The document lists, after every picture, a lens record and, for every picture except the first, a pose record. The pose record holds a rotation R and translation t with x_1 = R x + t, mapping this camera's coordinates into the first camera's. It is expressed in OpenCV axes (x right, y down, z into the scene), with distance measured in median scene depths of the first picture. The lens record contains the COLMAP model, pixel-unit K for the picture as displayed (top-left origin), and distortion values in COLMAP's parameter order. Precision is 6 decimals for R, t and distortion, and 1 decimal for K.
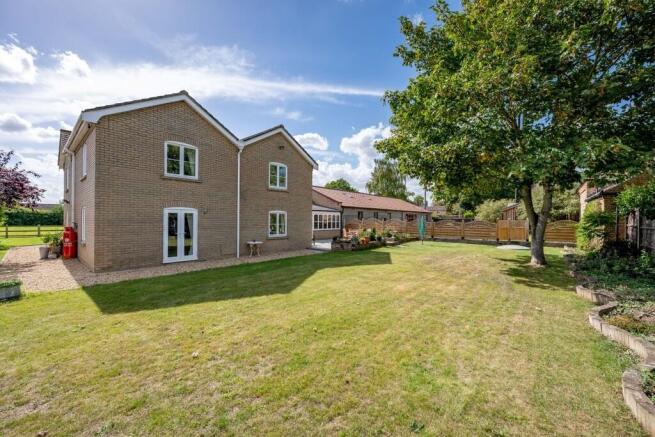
lens RADIAL K [[249.9, 0, 327.5], [0, 249.9, 218.5], [0, 0, 1]] dist [-0.000037, 0.000003]
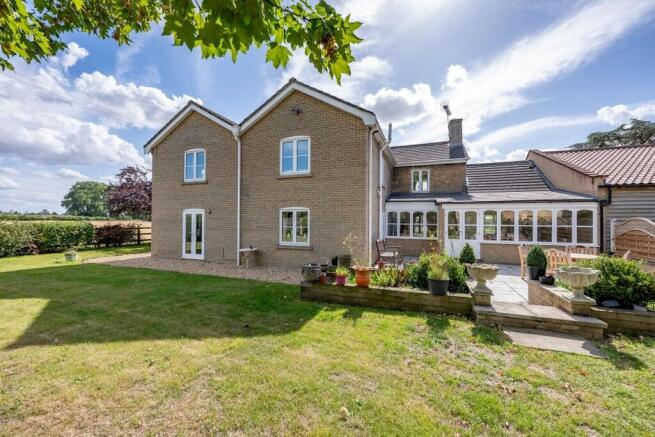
lens RADIAL K [[249.9, 0, 327.5], [0, 249.9, 218.5], [0, 0, 1]] dist [-0.000037, 0.000003]
pose [[0.359293, -0.015641, -0.933094, 0.462070], [0.001259, 0.999867, -0.016275, 0.011169], [0.933224, 0.004673, 0.359265, 0.847402]]
